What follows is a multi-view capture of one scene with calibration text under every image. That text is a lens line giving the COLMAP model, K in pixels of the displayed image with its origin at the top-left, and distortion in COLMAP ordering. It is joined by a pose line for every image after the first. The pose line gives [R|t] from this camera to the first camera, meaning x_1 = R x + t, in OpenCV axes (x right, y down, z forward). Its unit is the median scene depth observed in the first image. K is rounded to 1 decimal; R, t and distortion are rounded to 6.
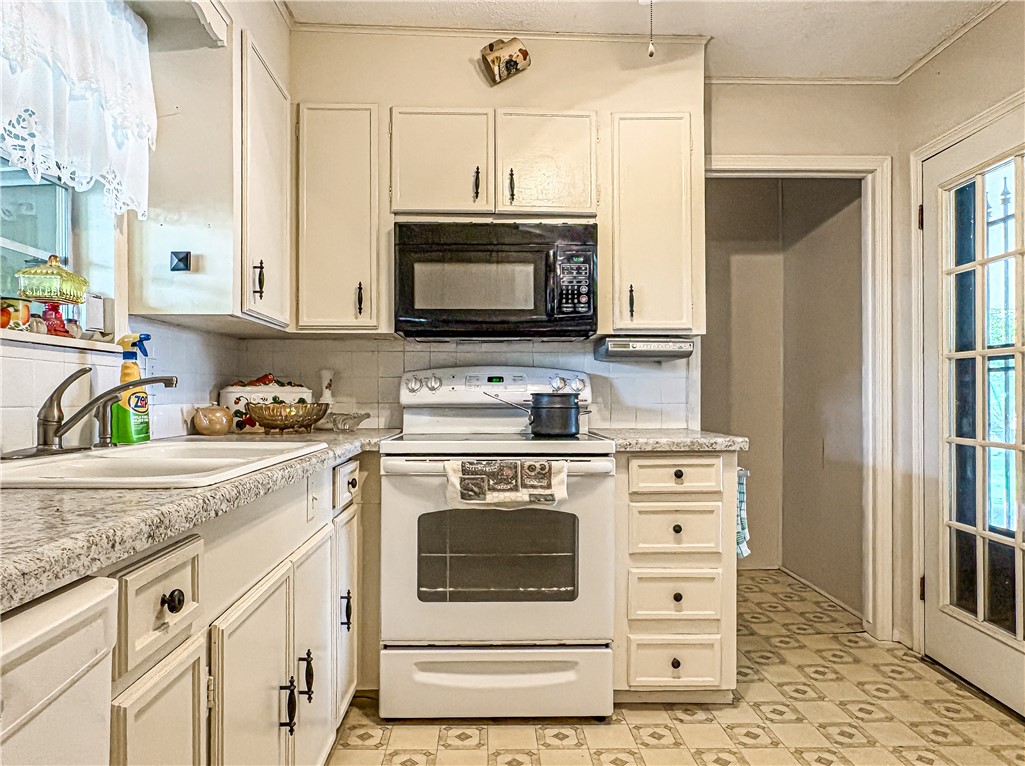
lens RADIAL K [[642.0, 0, 490.0], [0, 642.0, 397.9], [0, 0, 1]] dist [0.000039, 0.000112]
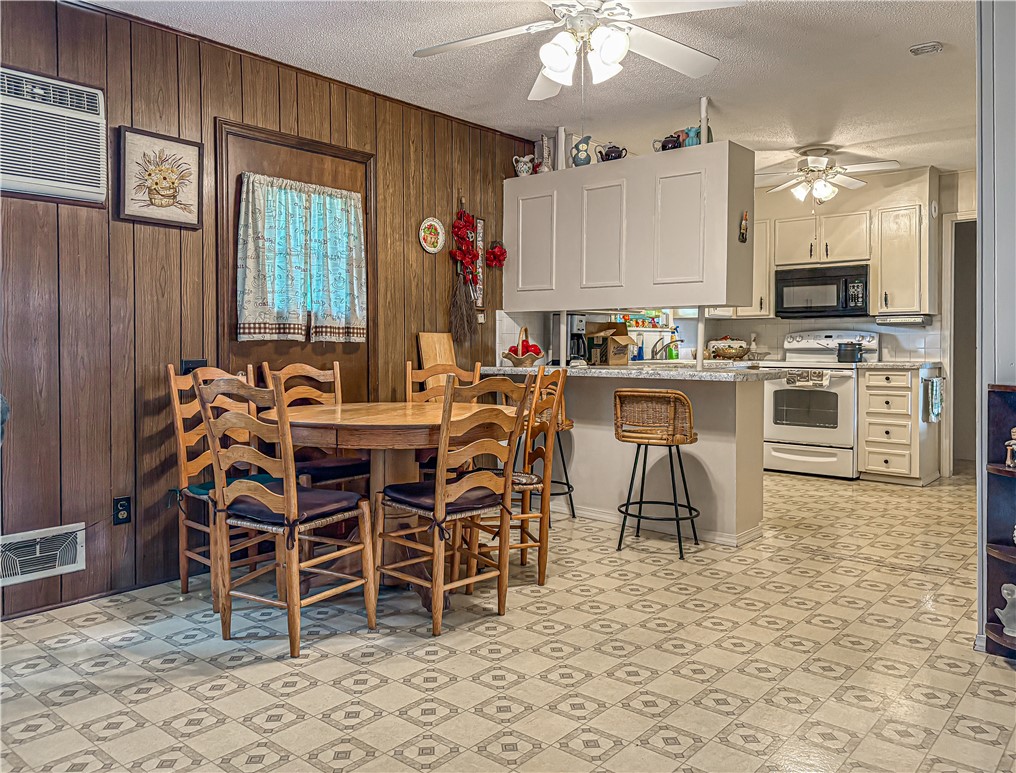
lens RADIAL K [[767.9, 0, 508.6], [0, 767.9, 353.0], [0, 0, 1]] dist [0.020303, 0.004062]
pose [[0.738166, 0.003331, -0.674611, 1.069127], [0.002247, 0.999970, 0.007396, 0.004425], [0.674616, -0.006975, 0.738136, -1.797072]]
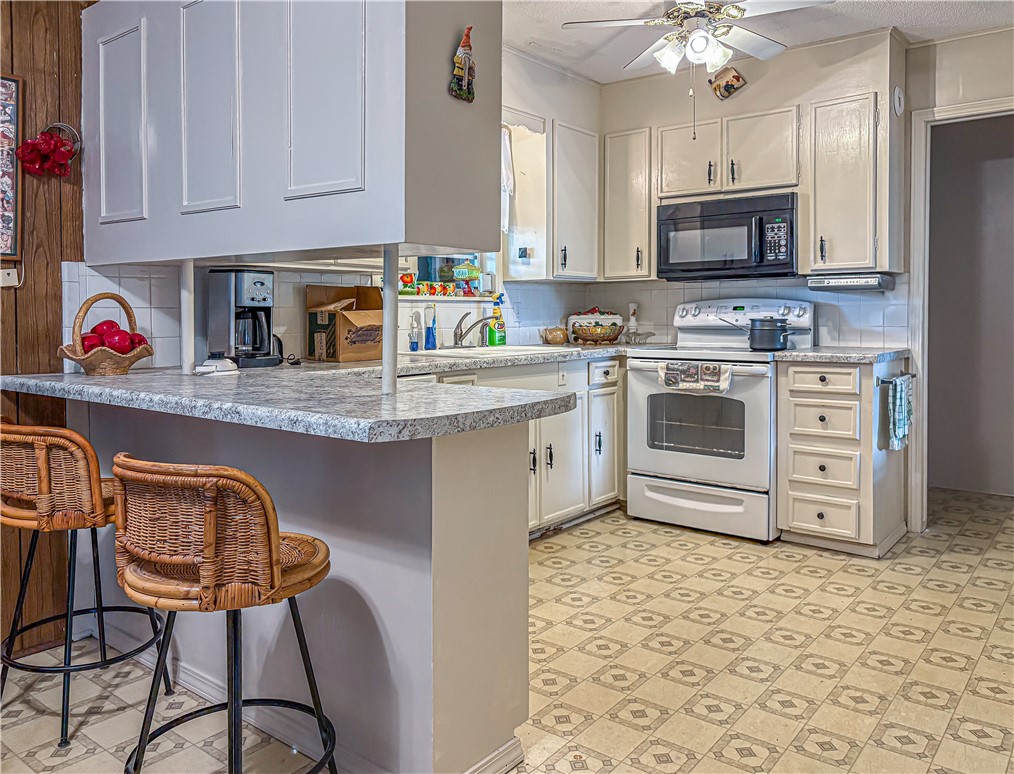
lens RADIAL K [[791.7, 0, 504.4], [0, 791.7, 330.7], [0, 0, 1]] dist [0.014526, -0.000784]
pose [[0.765219, 0.007430, -0.643727, 0.804977], [0.007368, 0.999767, 0.020298, -0.022072], [0.643727, -0.020275, 0.764986, -0.685726]]
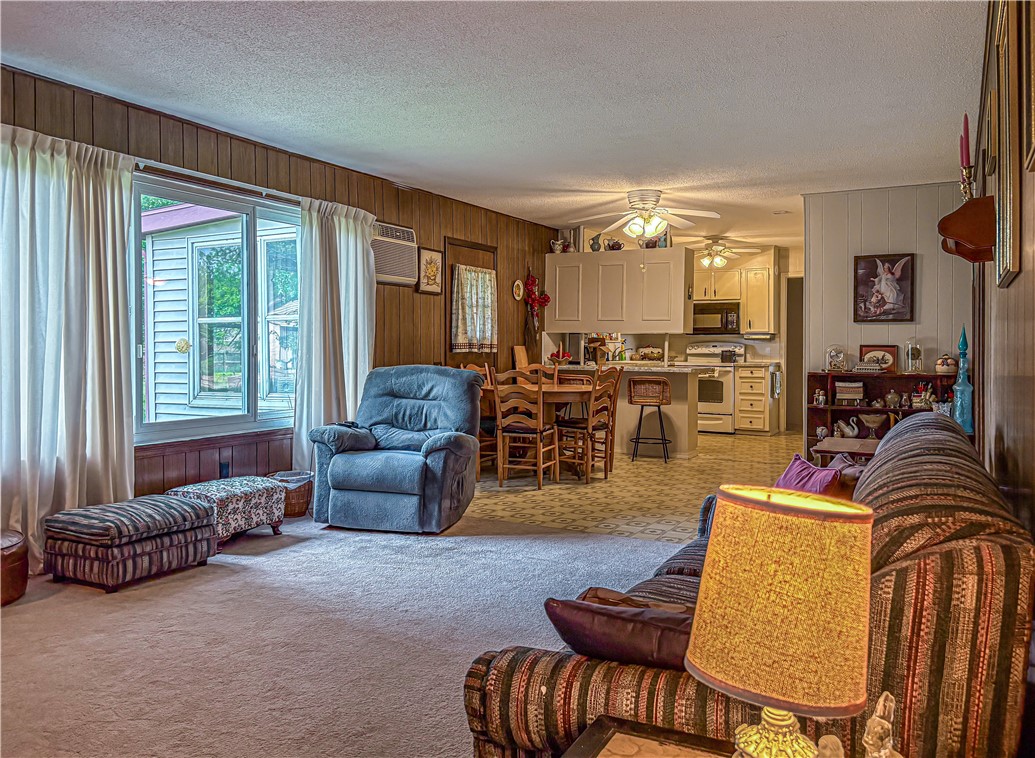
lens RADIAL K [[826.4, 0, 517.1], [0, 826.4, 354.9], [0, 0, 1]] dist [0.062923, 0.072868]
pose [[0.870336, 0.006352, -0.492418, 1.407924], [-0.000494, 0.999928, 0.012025, -0.039935], [0.492459, -0.010223, 0.870276, -3.708347]]
